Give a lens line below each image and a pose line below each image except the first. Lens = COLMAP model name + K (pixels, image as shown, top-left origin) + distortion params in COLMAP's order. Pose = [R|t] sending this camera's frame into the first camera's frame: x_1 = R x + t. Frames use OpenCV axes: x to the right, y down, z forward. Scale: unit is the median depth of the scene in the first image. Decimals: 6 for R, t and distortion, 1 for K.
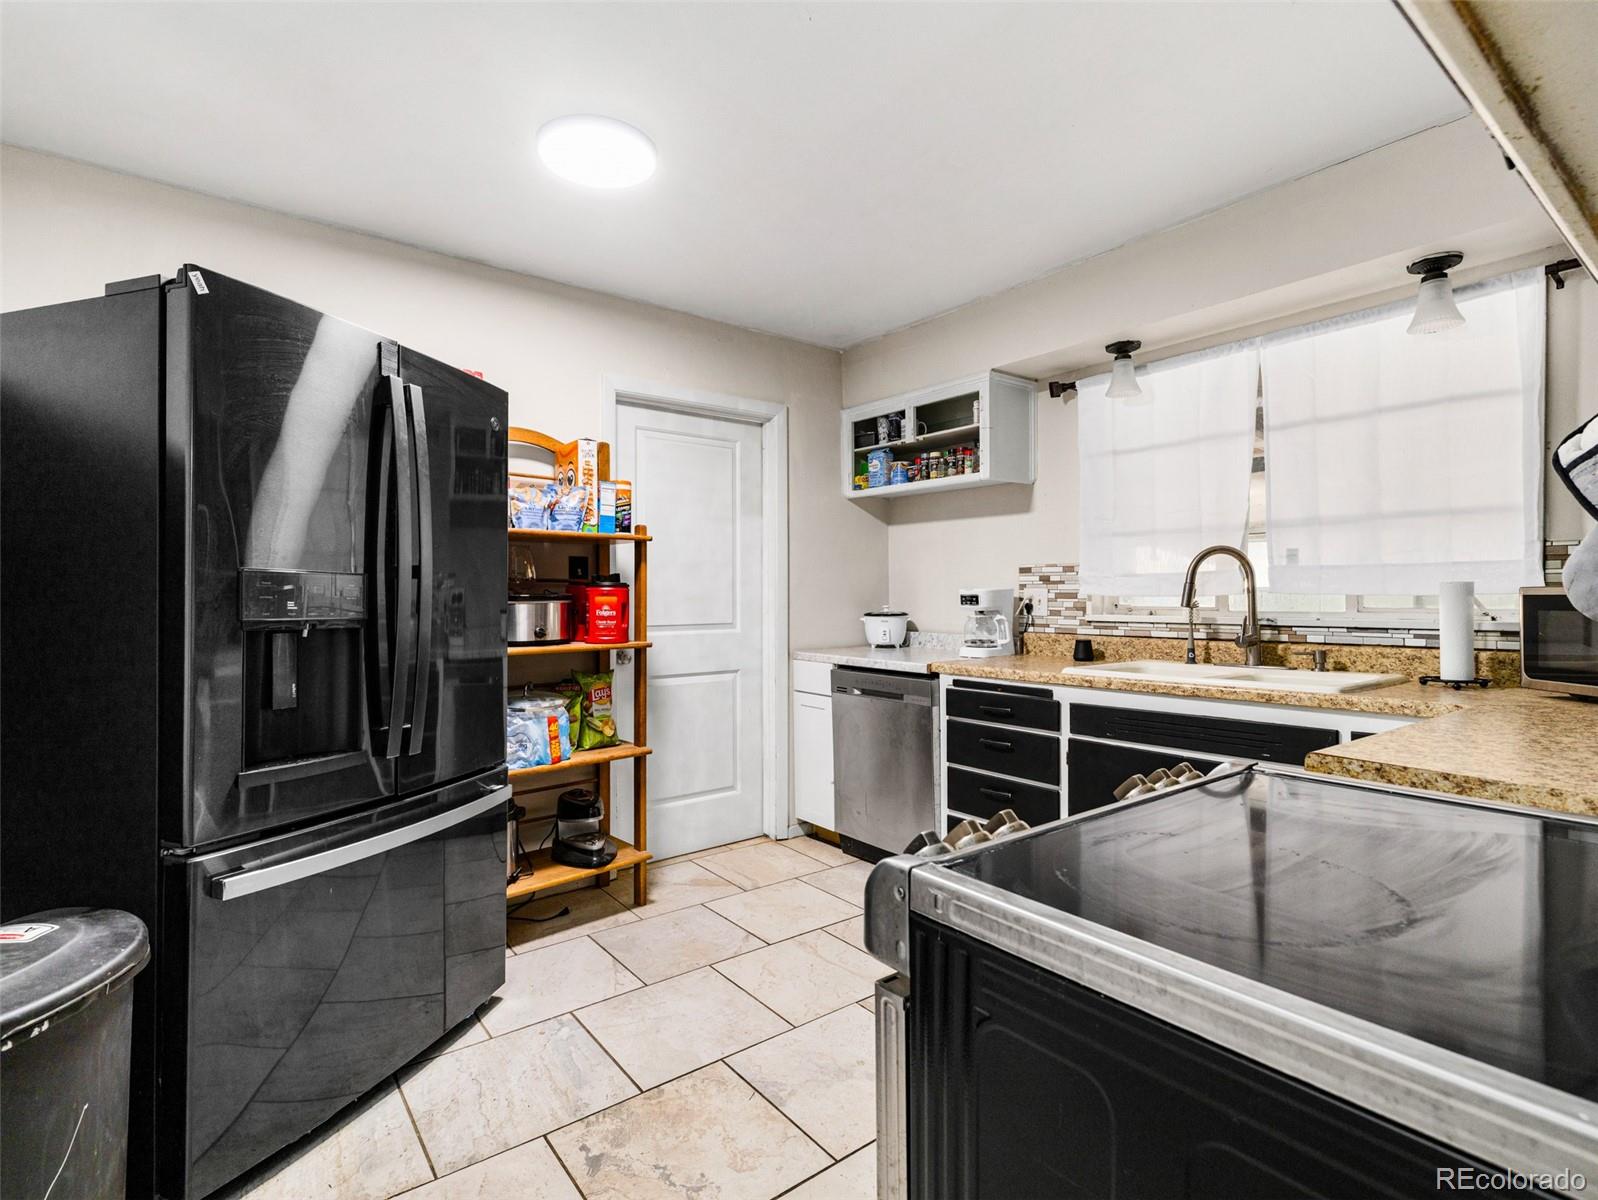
lens RADIAL K [[745.6, 0, 799.0], [0, 745.6, 593.6], [0, 0, 1]] dist [0.001587, 0.000866]
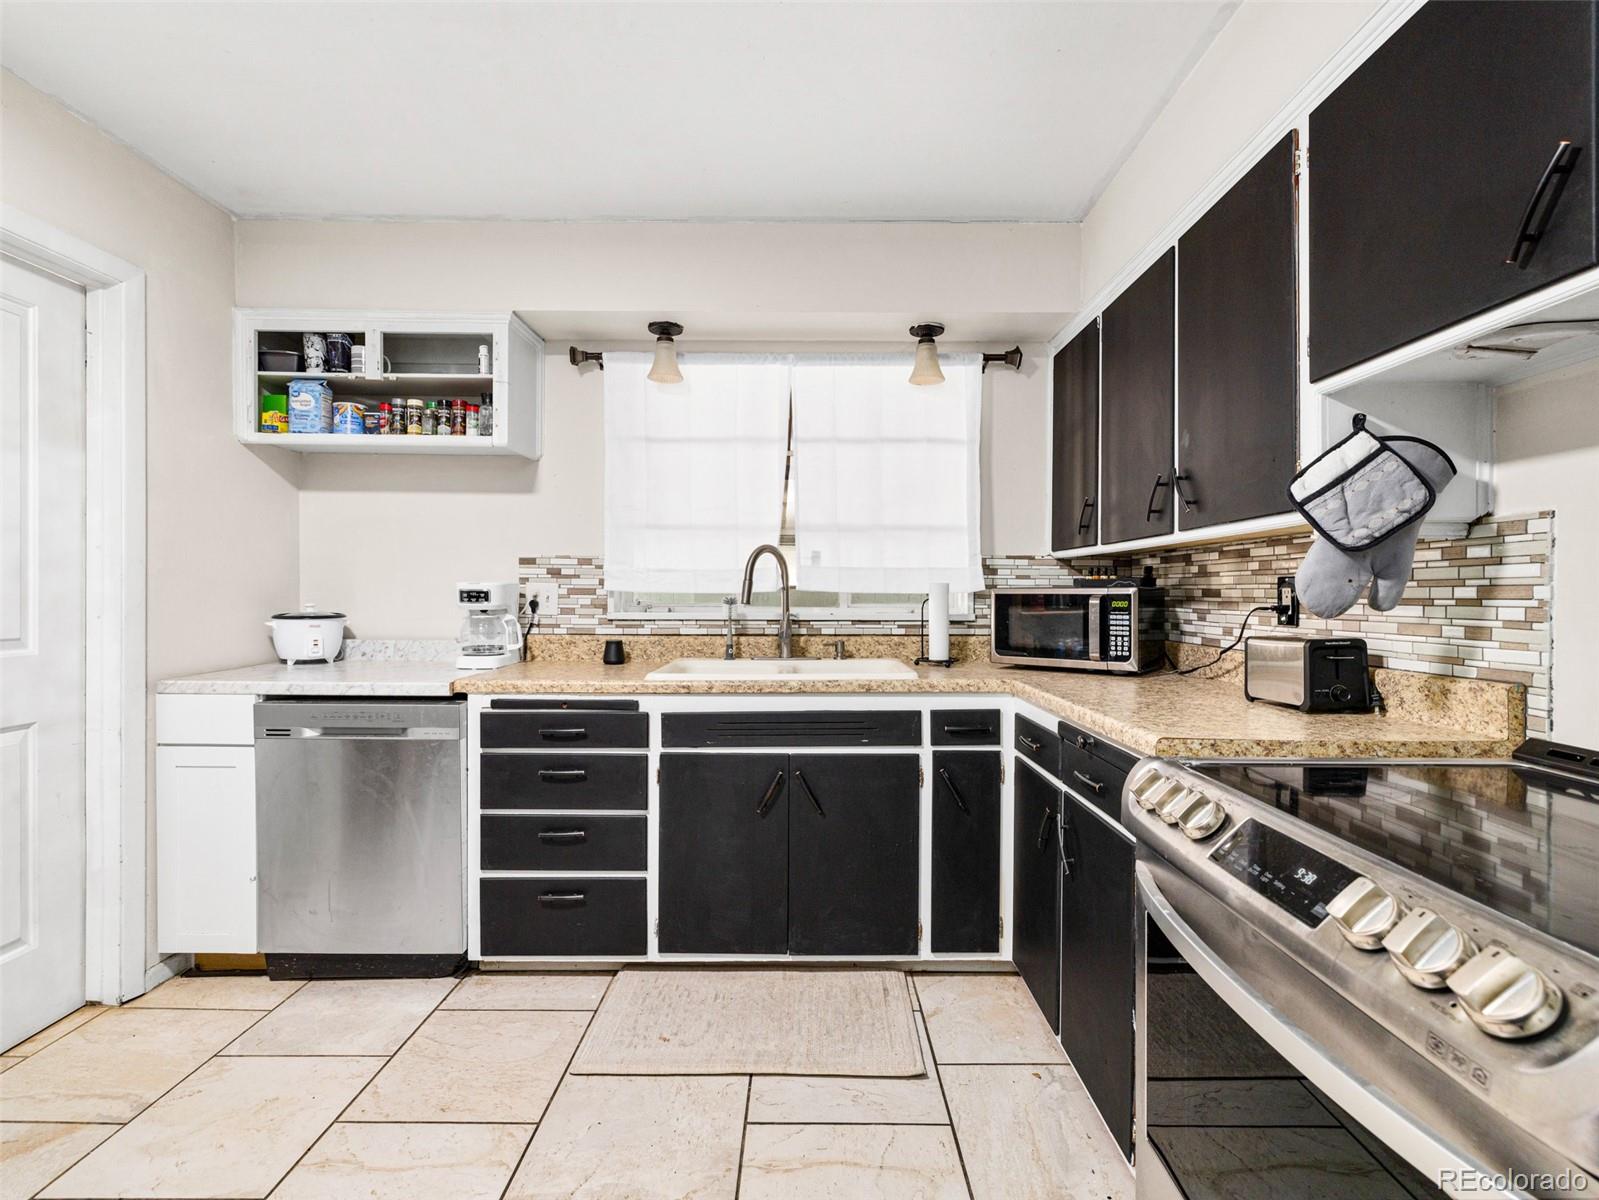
lens RADIAL K [[746.0, 0, 799.5], [0, 746.0, 593.6], [0, 0, 1]] dist [0.001587, 0.000866]
pose [[0.631286, 0.003631, 0.775541, -0.165146], [-0.009080, 0.999955, 0.002709, 0.000396], [-0.775497, -0.008752, 0.631291, 0.234289]]
